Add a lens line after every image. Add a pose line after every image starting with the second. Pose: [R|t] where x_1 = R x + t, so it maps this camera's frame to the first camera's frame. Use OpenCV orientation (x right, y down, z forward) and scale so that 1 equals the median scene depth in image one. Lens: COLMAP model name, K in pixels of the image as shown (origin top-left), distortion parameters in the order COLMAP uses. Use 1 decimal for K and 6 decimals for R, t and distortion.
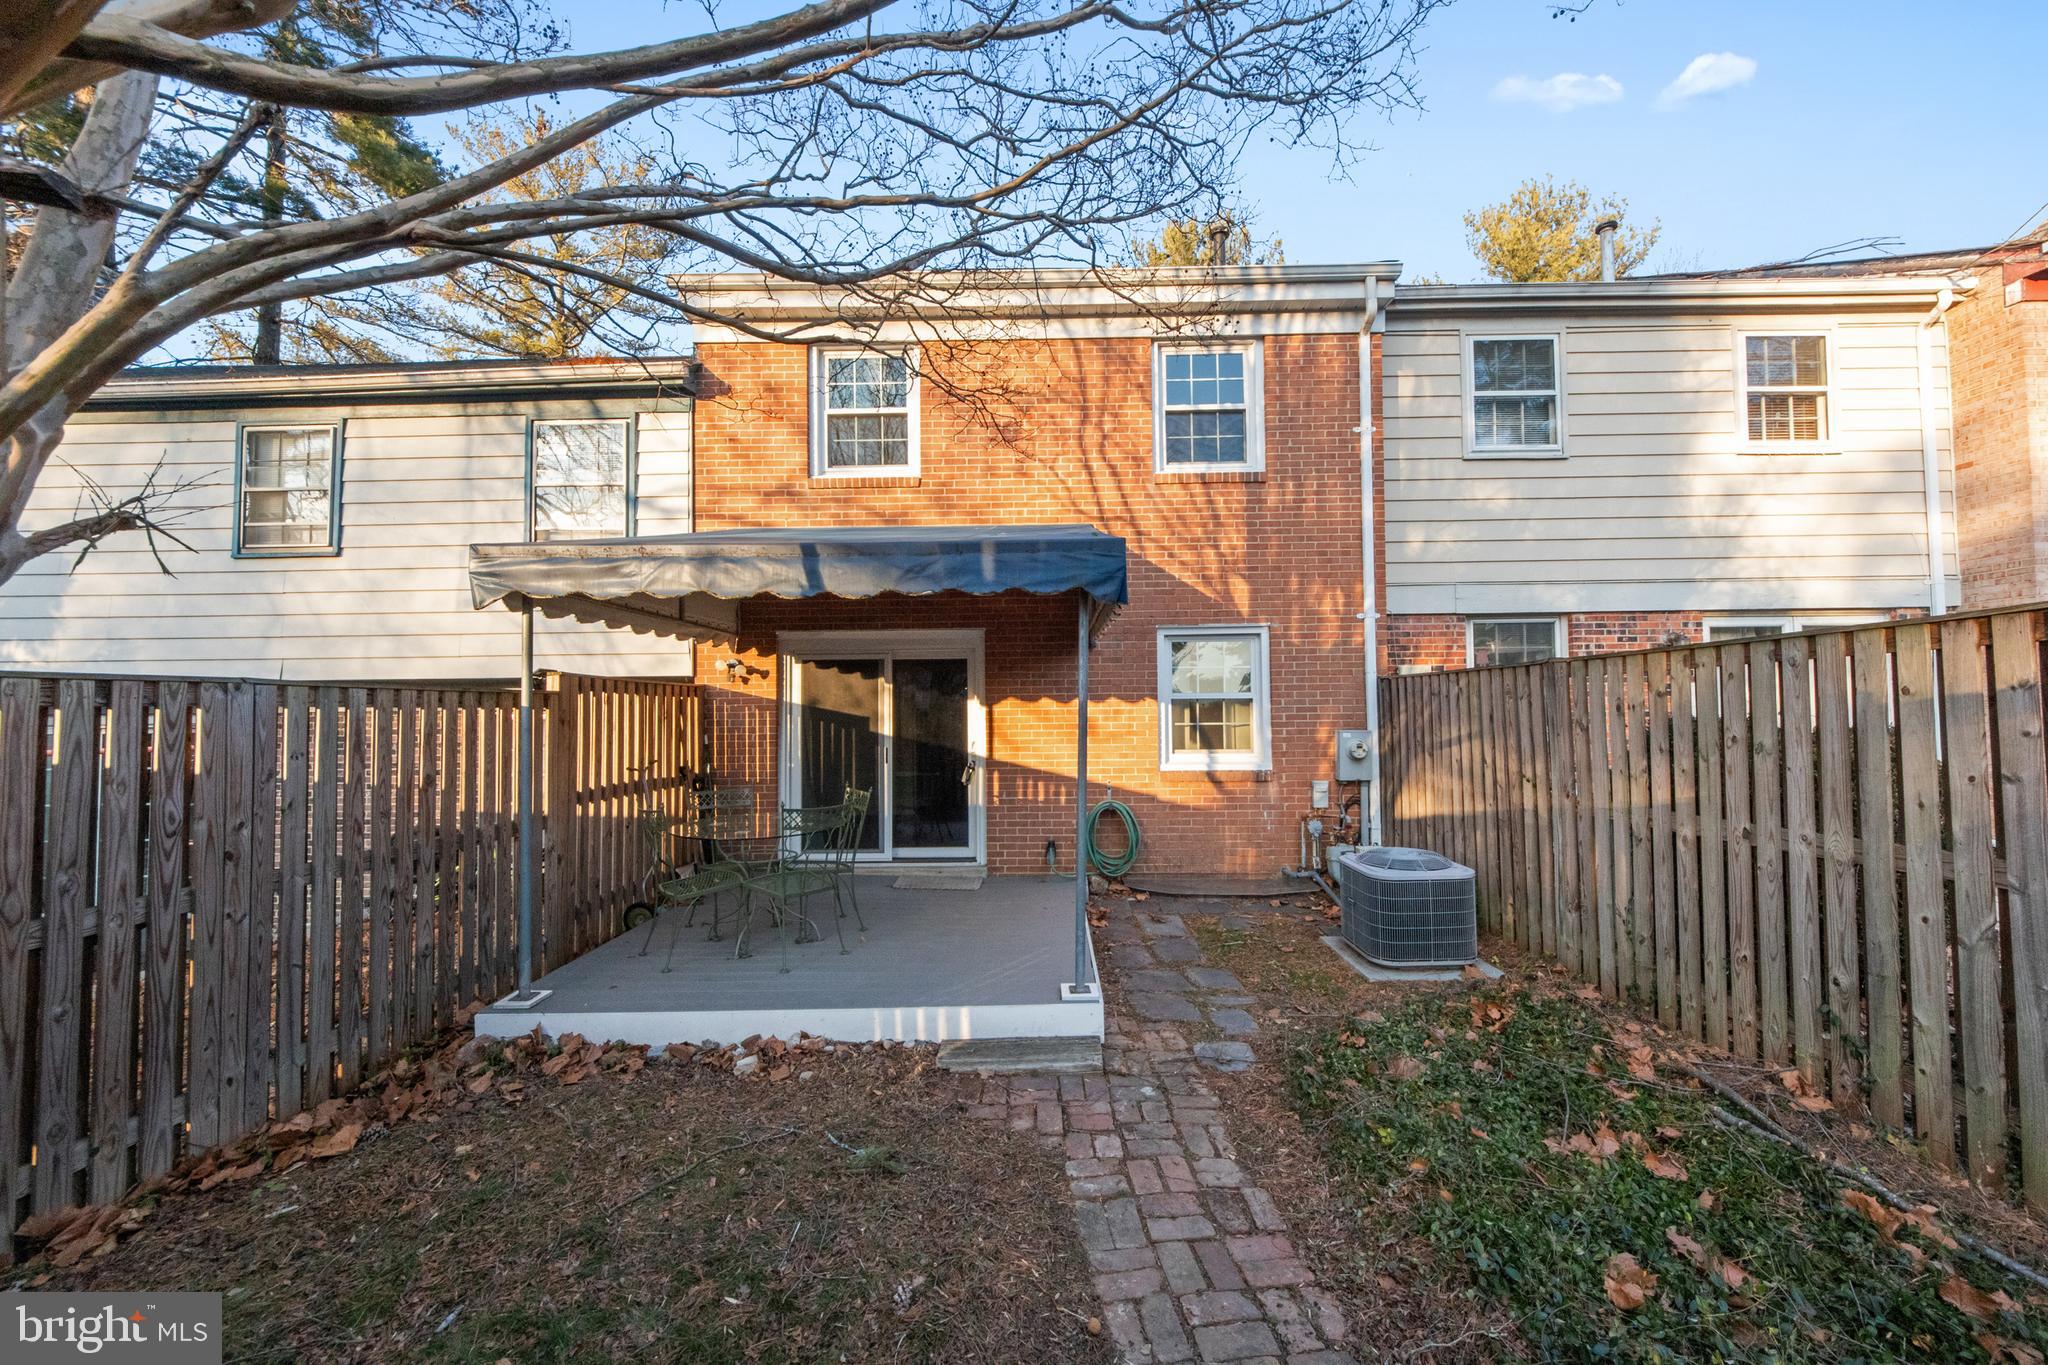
lens RADIAL K [[765.8, 0, 1037.0], [0, 765.8, 690.7], [0, 0, 1]] dist [0.011030, -0.012361]
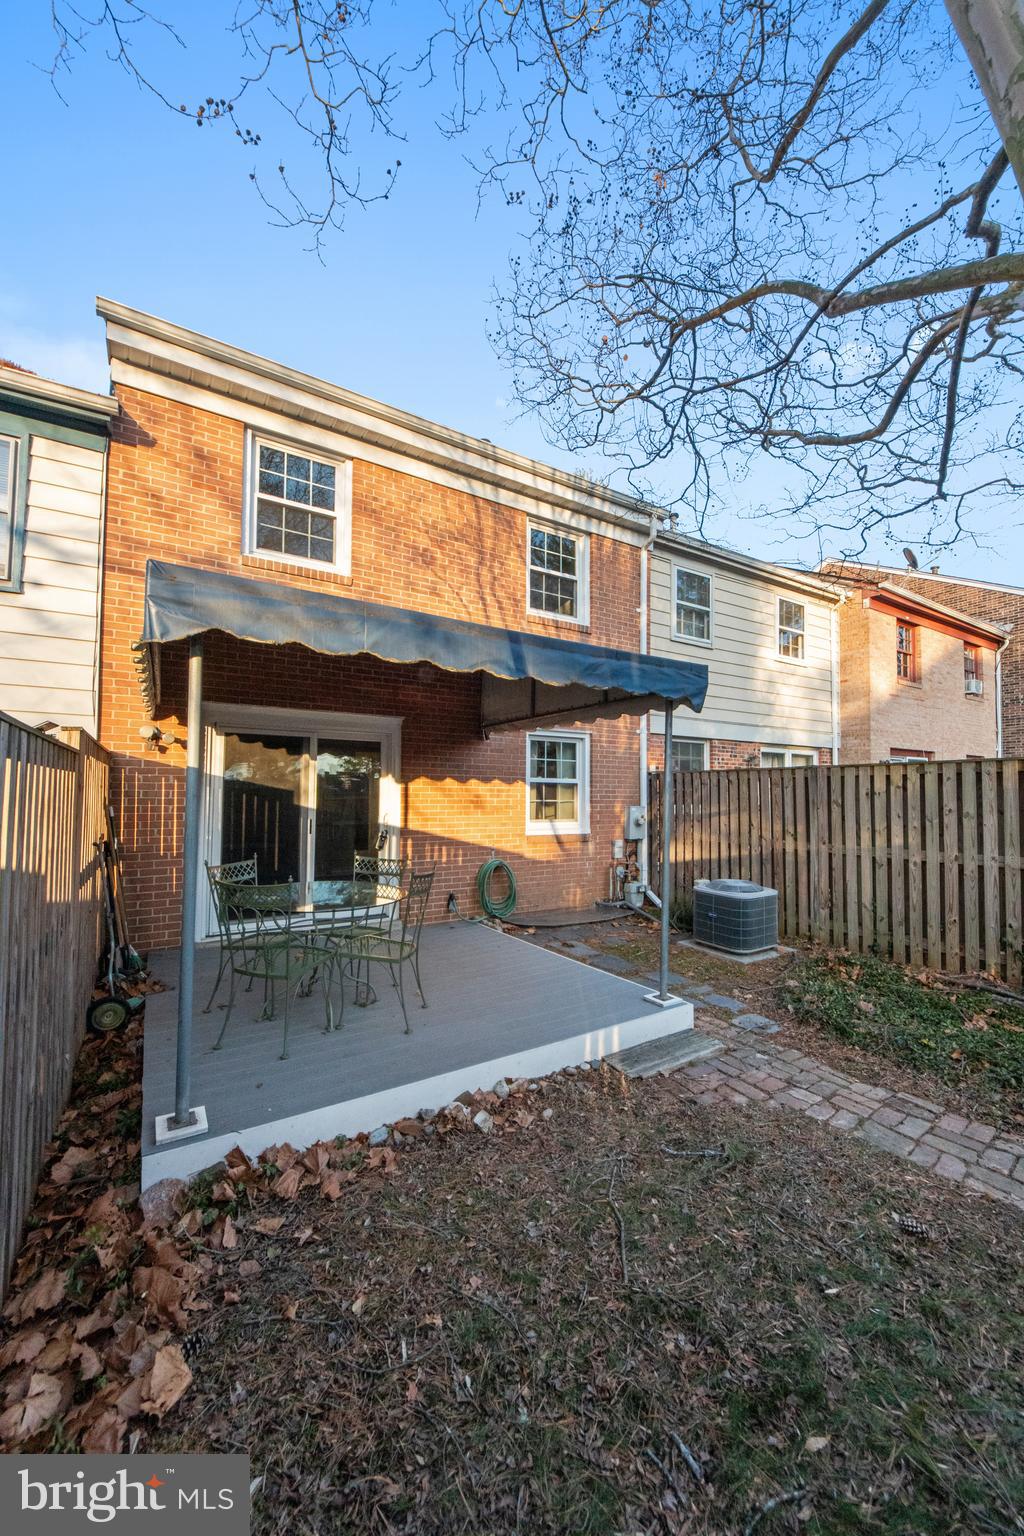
lens RADIAL K [[574.4, 0, 514.6], [0, 574.4, 773.4], [0, 0, 1]] dist [0.011030, -0.012361]
pose [[0.843734, 0.037776, 0.535430, -0.396671], [-0.033118, 0.999284, -0.018314, 0.015093], [-0.535738, -0.002280, 0.844381, 0.163421]]
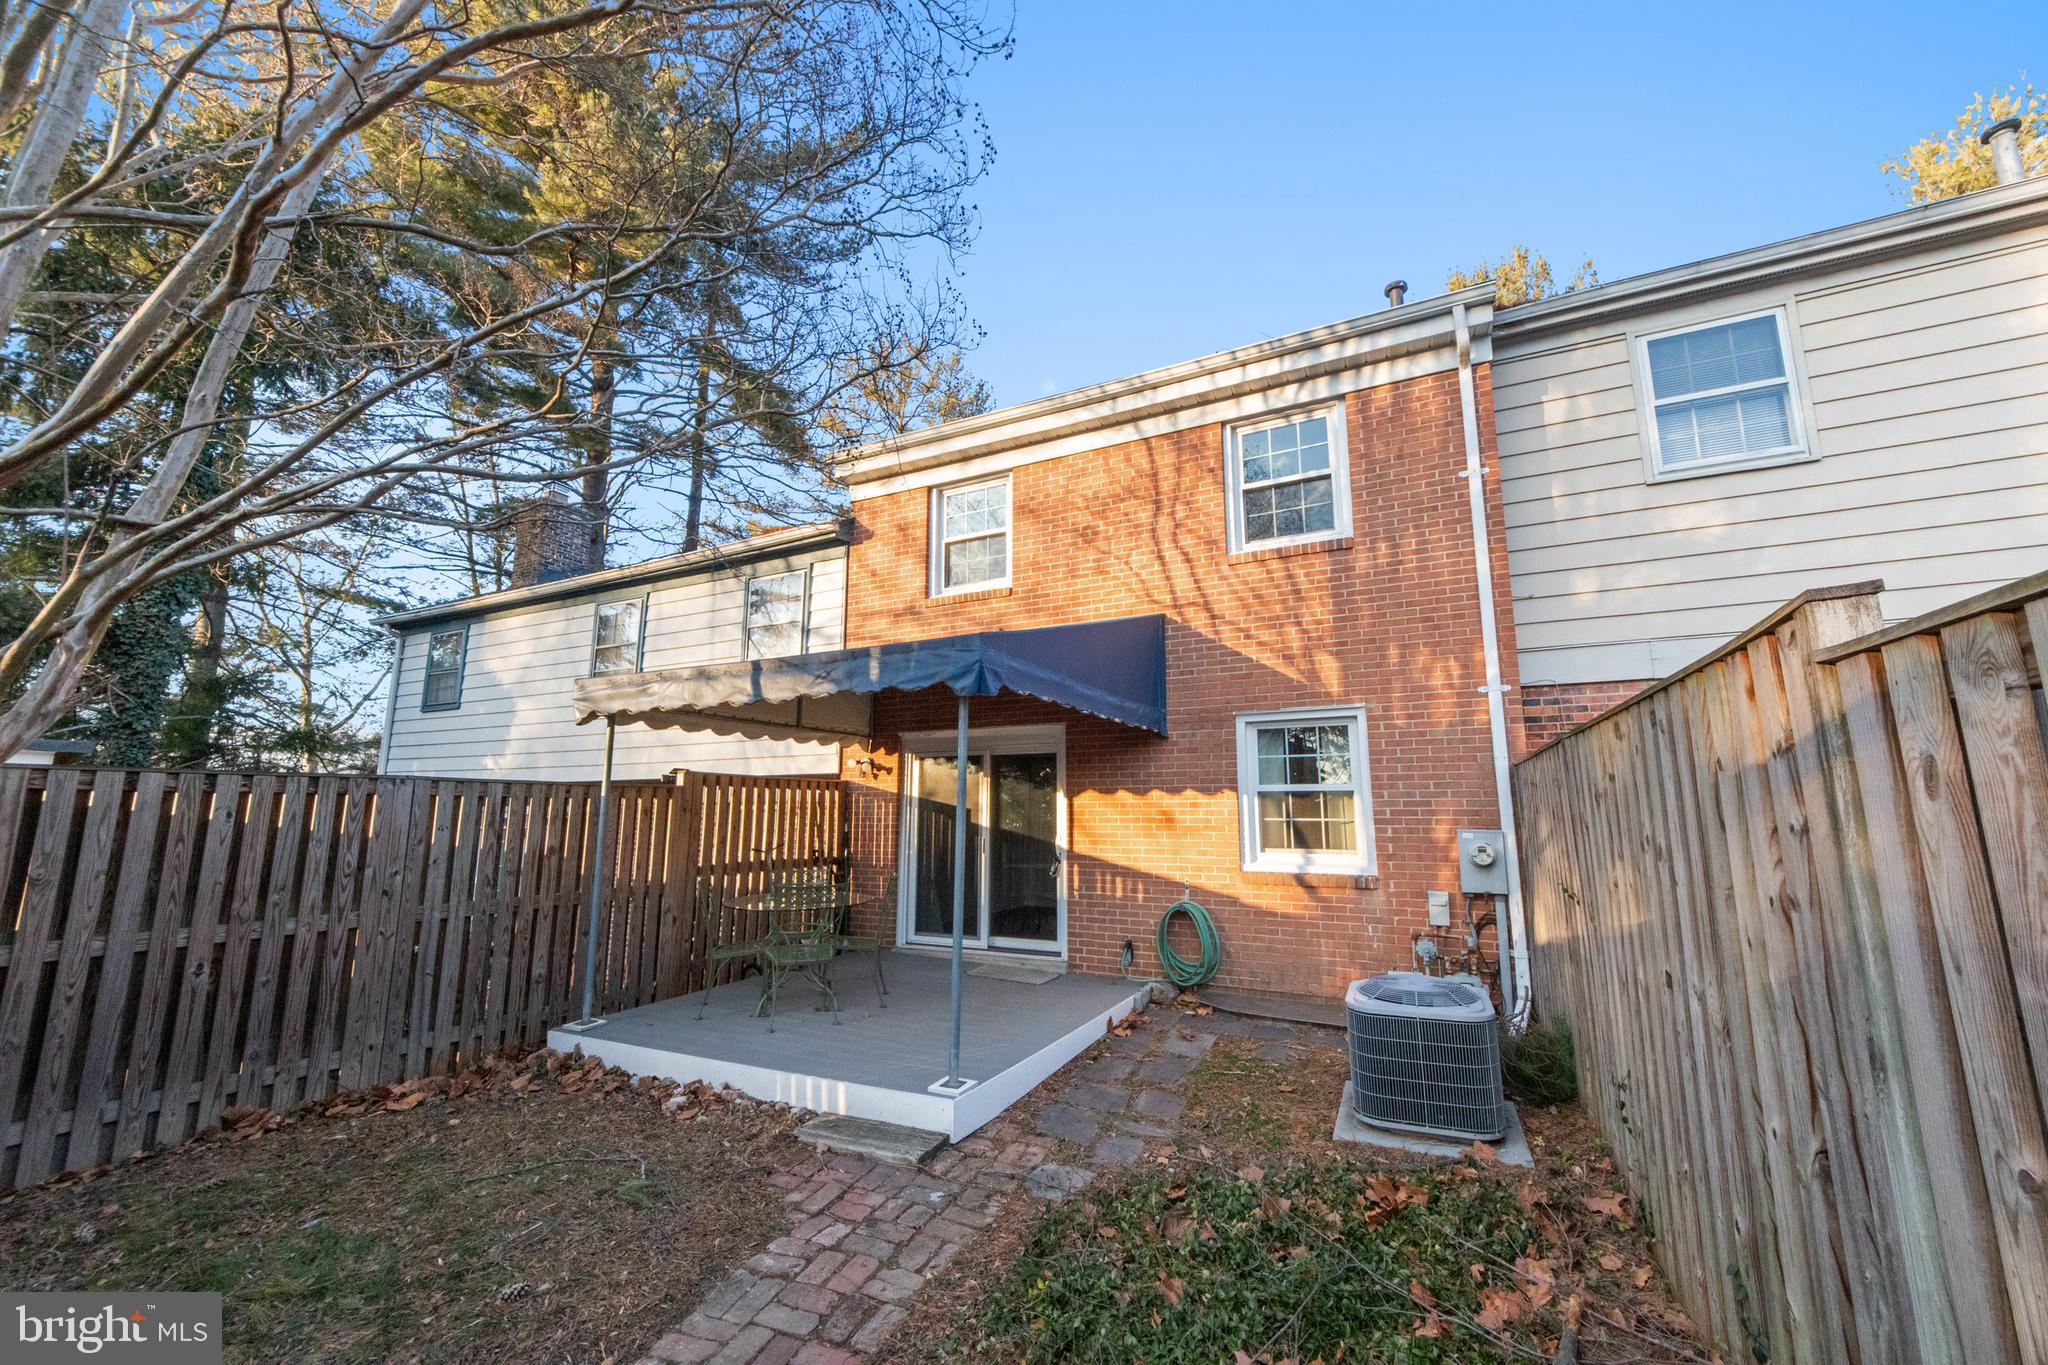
lens RADIAL K [[765.8, 0, 1037.0], [0, 765.8, 690.7], [0, 0, 1]] dist [0.011030, -0.012361]
pose [[0.905479, -0.058359, -0.420360, 0.333898], [0.004797, 0.991844, -0.127367, 0.007155], [0.424365, 0.113311, 0.898374, 0.054354]]
